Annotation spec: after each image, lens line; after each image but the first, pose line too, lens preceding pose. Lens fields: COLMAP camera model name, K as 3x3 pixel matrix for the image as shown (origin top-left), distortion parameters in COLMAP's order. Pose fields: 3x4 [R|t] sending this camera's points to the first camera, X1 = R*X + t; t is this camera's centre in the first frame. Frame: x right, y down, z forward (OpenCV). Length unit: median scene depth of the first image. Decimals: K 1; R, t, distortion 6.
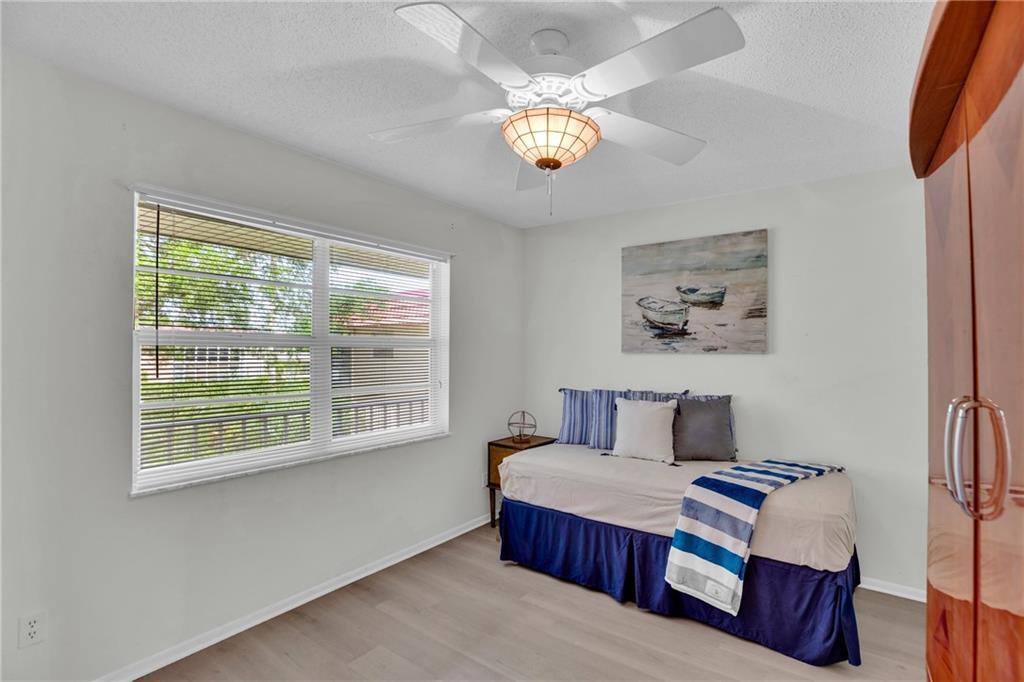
lens RADIAL K [[462.9, 0, 512.0], [0, 462.9, 341.0], [0, 0, 1]] dist [-0.001586, -0.000007]
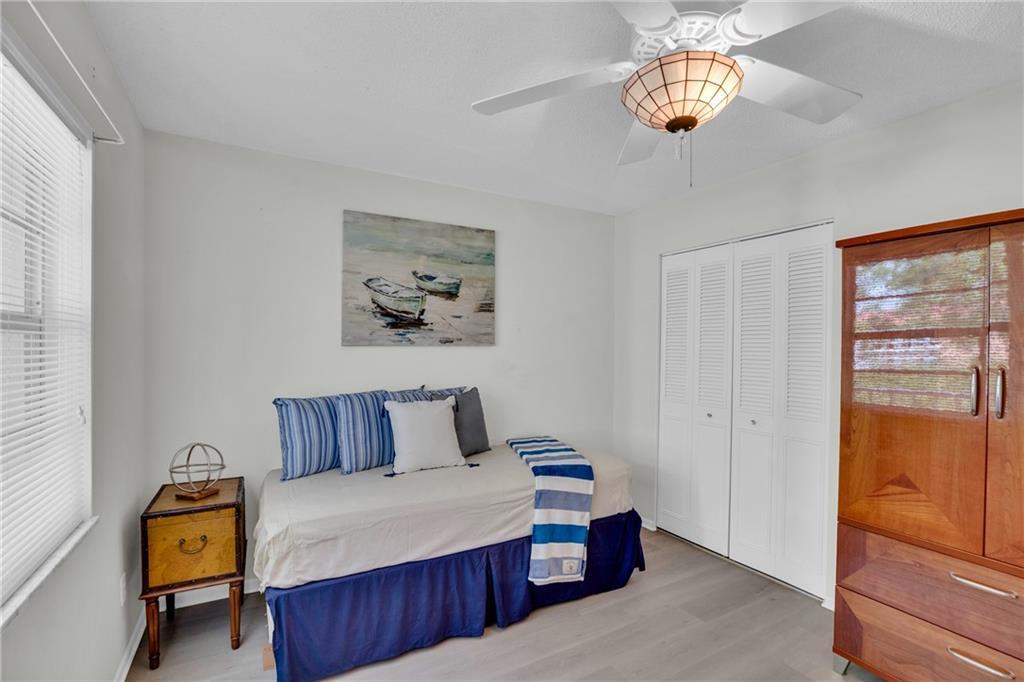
lens RADIAL K [[476.3, 0, 511.5], [0, 476.3, 345.1], [0, 0, 1]] dist [-0.021745, 0.000123]
pose [[0.417681, 0.000161, 0.908594, -0.429654], [-0.021652, 0.999718, 0.009777, 0.013710], [-0.908336, -0.023757, 0.417567, 0.475332]]
